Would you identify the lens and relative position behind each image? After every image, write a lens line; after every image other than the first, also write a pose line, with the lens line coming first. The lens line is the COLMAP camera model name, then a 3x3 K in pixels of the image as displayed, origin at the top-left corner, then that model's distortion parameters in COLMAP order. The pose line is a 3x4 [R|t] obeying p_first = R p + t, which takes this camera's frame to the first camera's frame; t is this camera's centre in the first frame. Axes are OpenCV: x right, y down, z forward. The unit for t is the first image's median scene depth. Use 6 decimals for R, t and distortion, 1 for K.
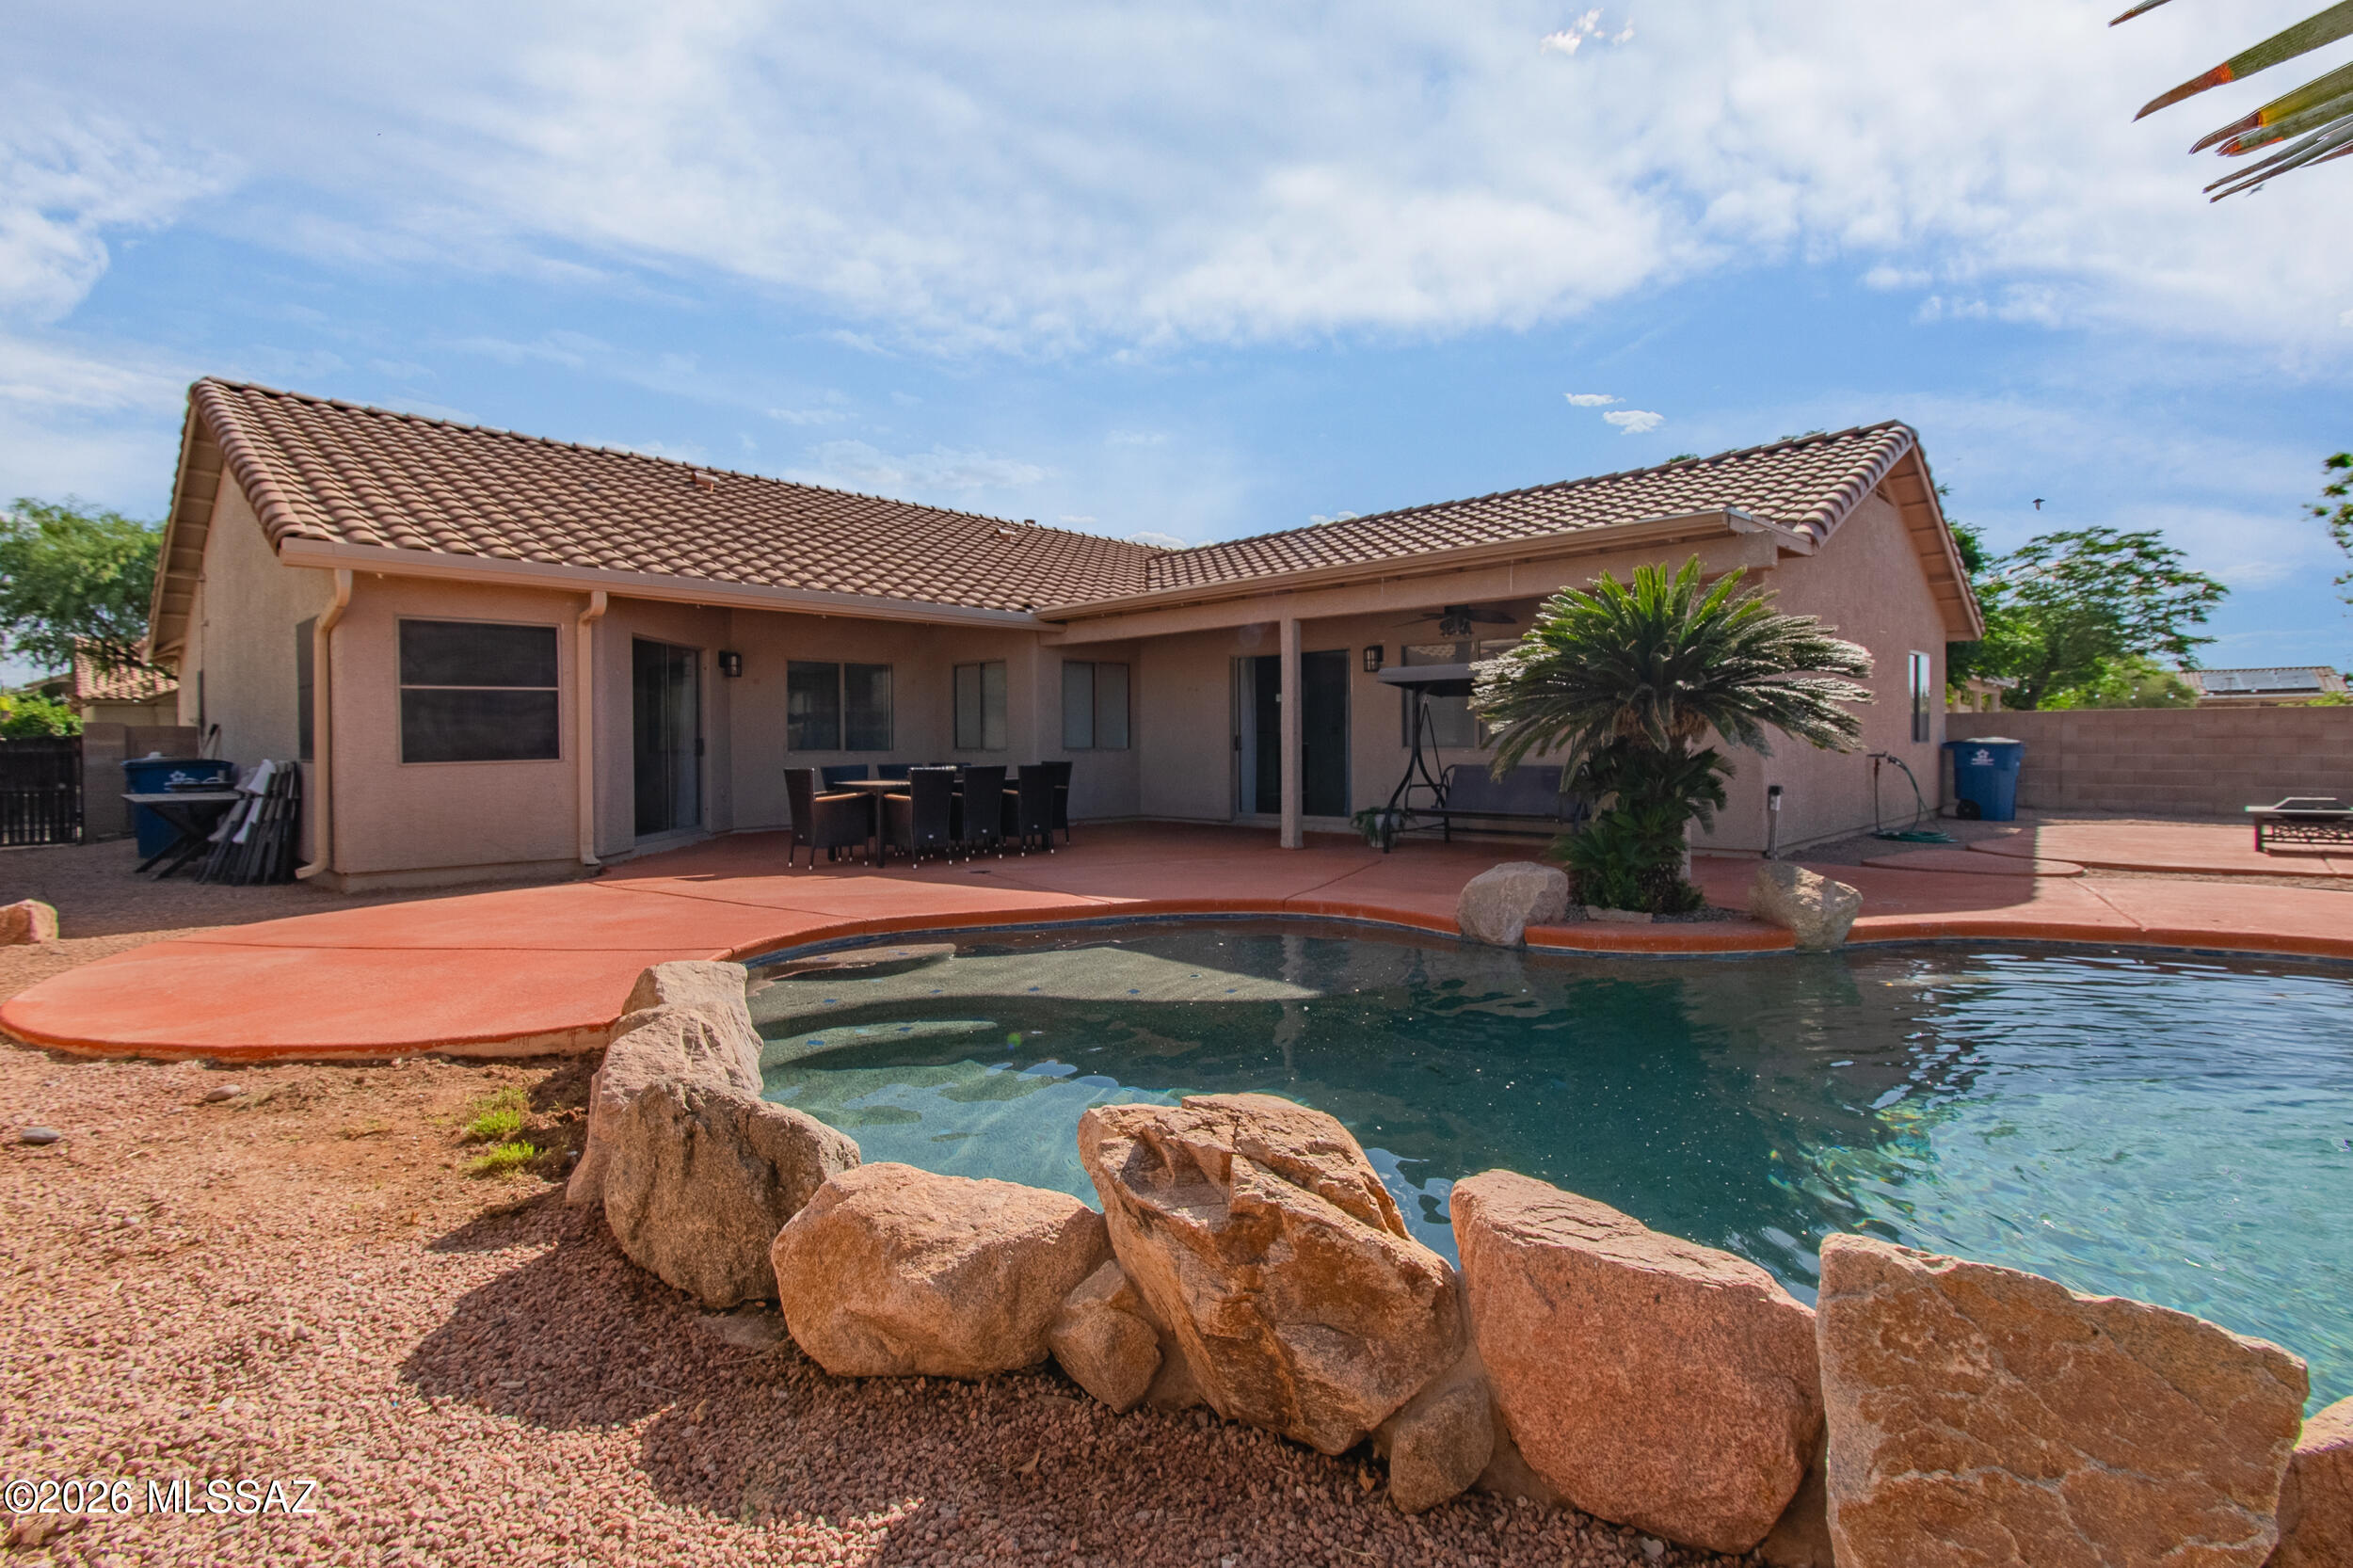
lens RADIAL K [[1071.4, 0, 1200.5], [0, 1071.4, 780.6], [0, 0, 1]] dist [0.004632, 0.000020]
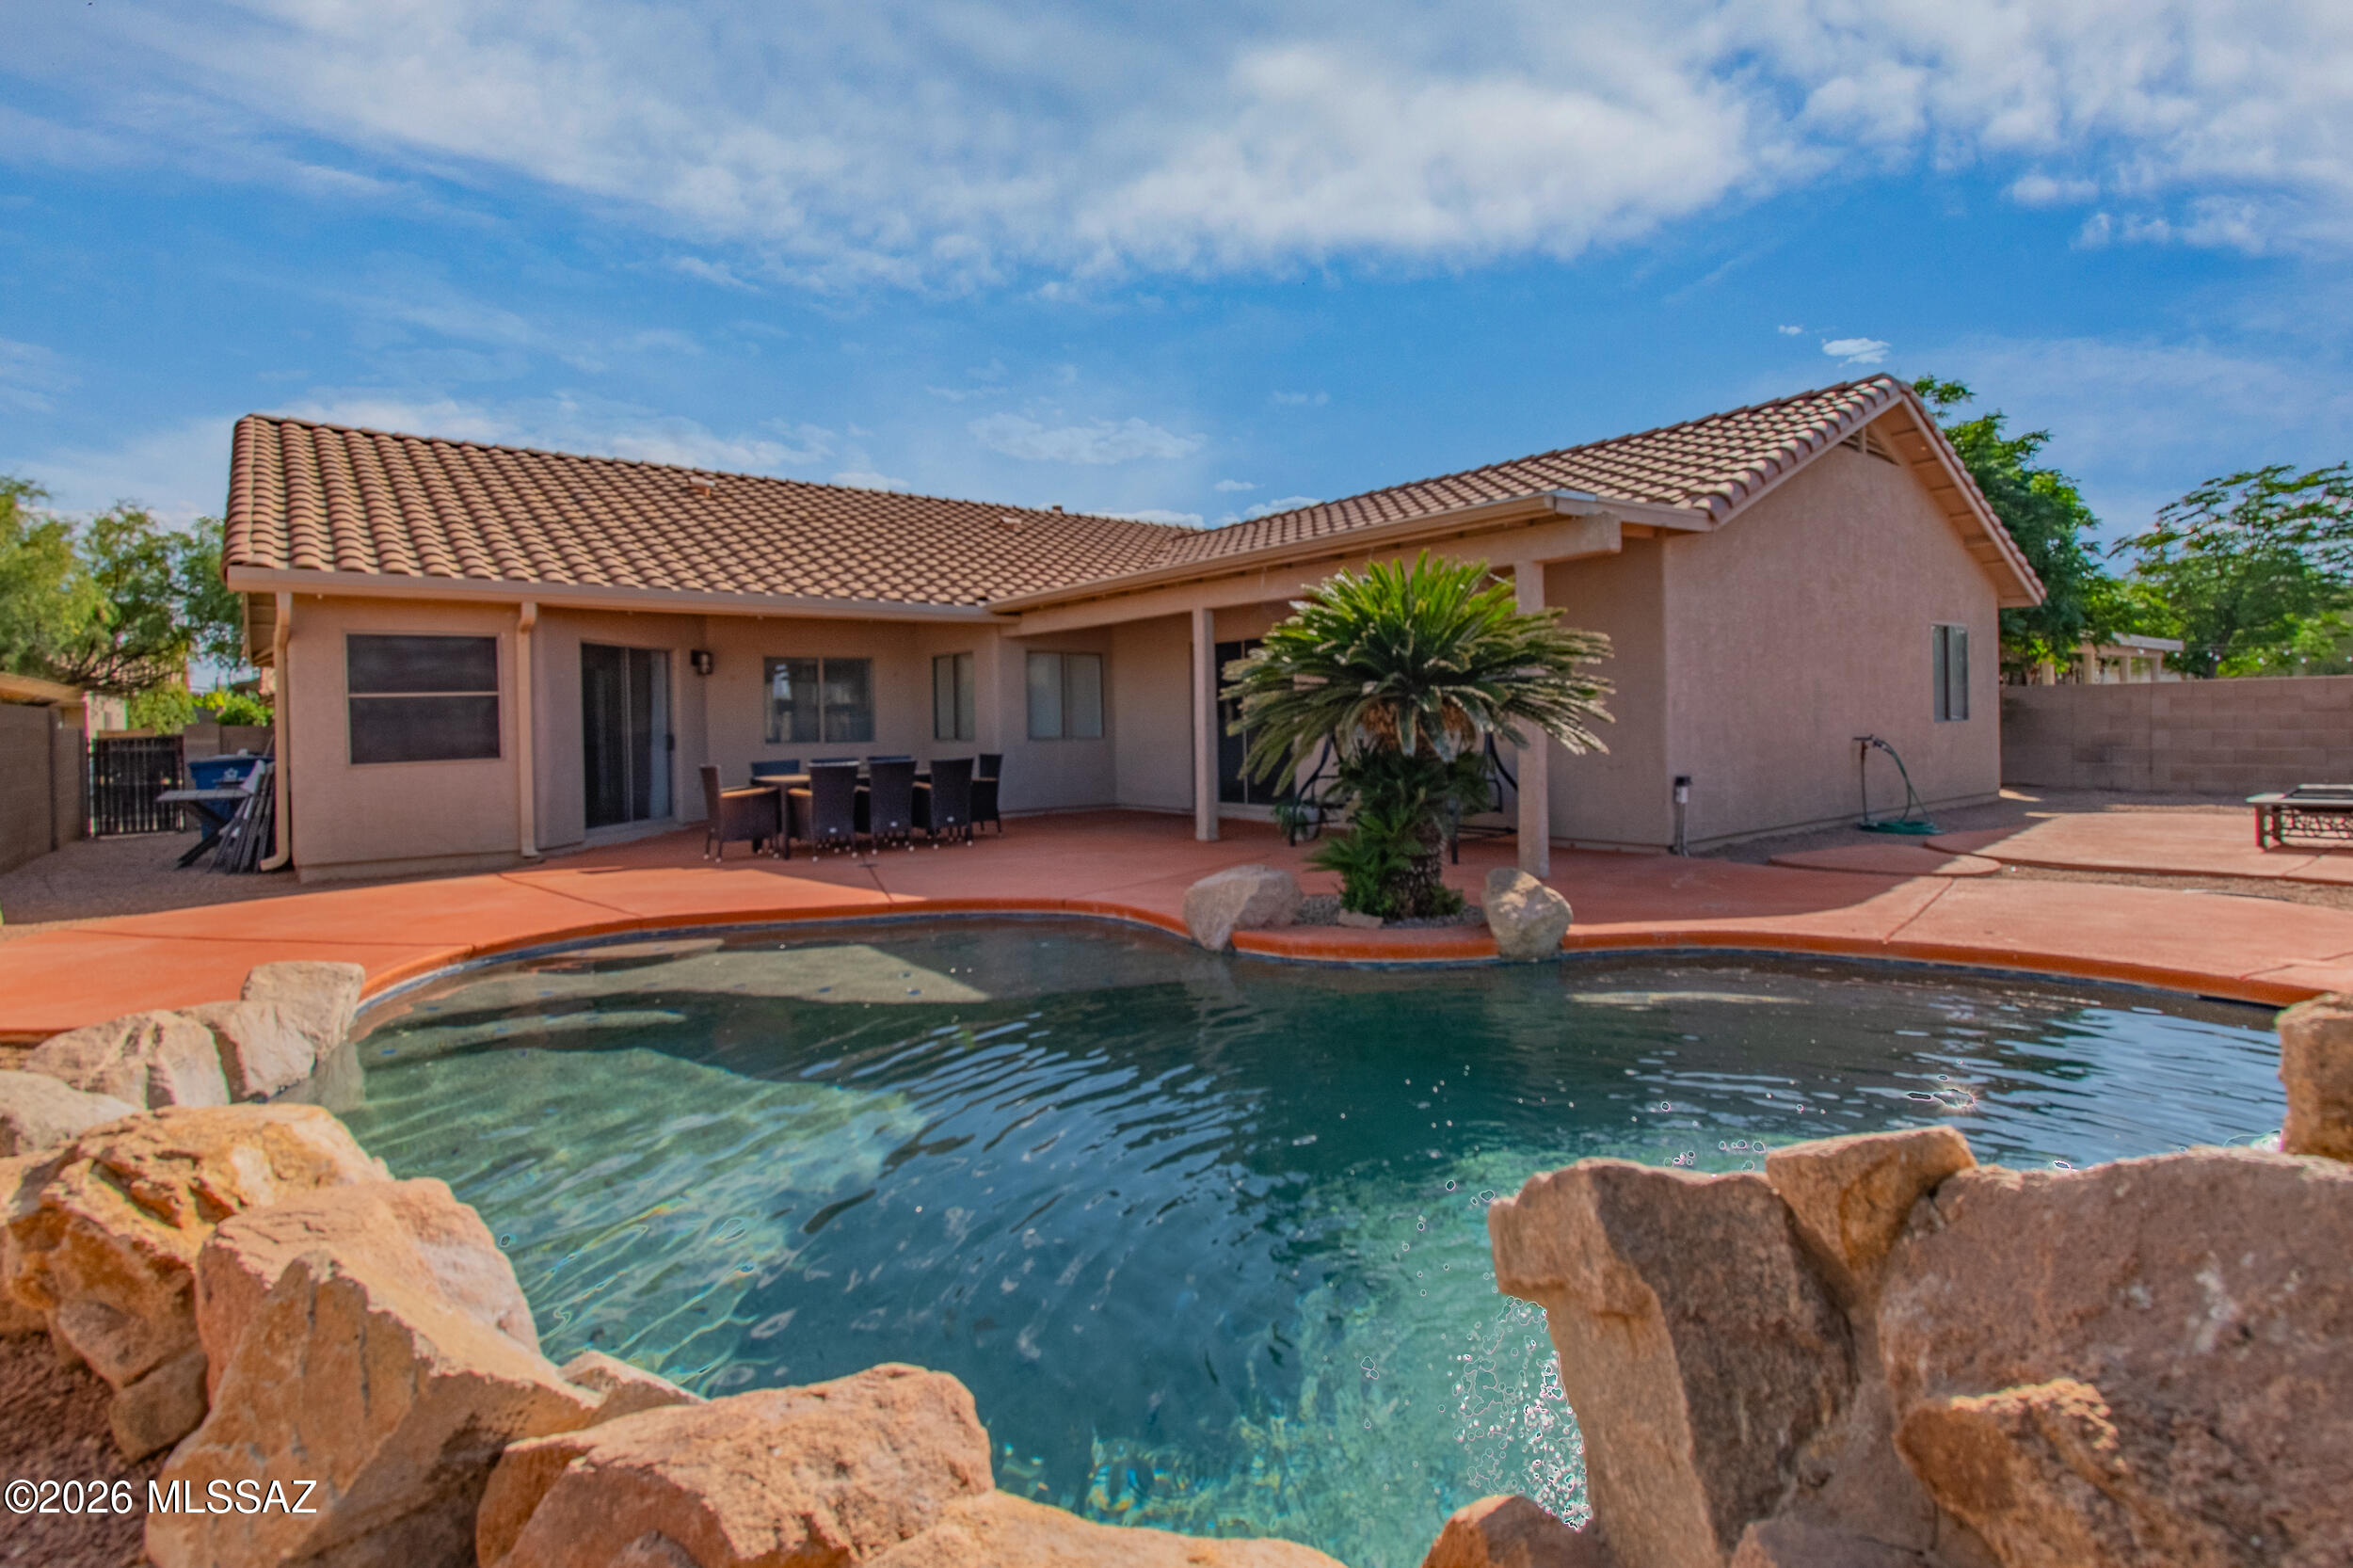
lens RADIAL K [[1096.6, 0, 1174.4], [0, 1096.6, 774.1], [0, 0, 1]] dist [0.002498, 0.000526]
pose [[0.992111, -0.006793, -0.125179, 0.208508], [0.008469, 0.999881, 0.012857, -0.012776], [0.125077, -0.013816, 0.992051, -0.008766]]
